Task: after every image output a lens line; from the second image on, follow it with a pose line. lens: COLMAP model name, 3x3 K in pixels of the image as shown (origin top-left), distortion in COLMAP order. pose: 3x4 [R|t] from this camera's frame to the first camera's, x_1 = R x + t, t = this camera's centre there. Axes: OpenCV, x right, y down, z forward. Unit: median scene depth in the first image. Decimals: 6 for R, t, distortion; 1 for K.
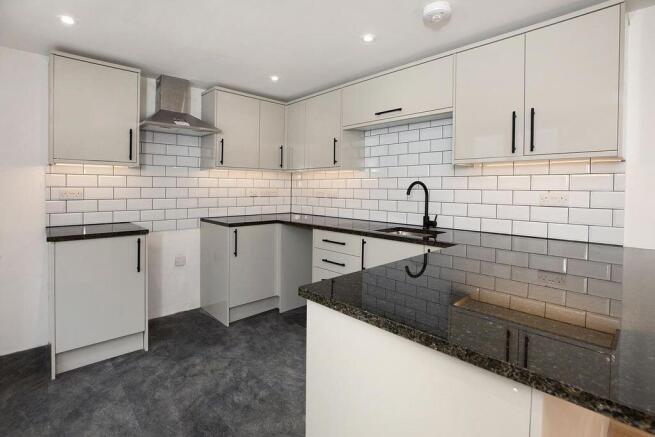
lens RADIAL K [[319.4, 0, 327.0], [0, 319.4, 193.3], [0, 0, 1]] dist [-0.001602, 0.000632]
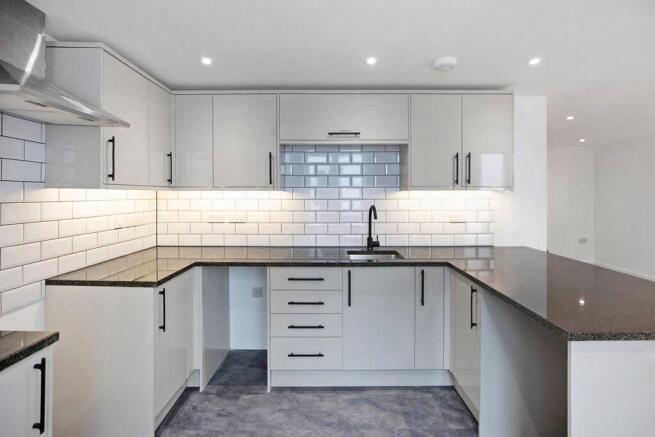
lens RADIAL K [[321.2, 0, 327.9], [0, 321.2, 196.5], [0, 0, 1]] dist [-0.042778, 0.000694]
pose [[0.674732, -0.007815, 0.738022, -0.501295], [0.014083, 0.999898, -0.002287, -0.055254], [-0.737929, 0.011937, 0.674773, 0.342177]]
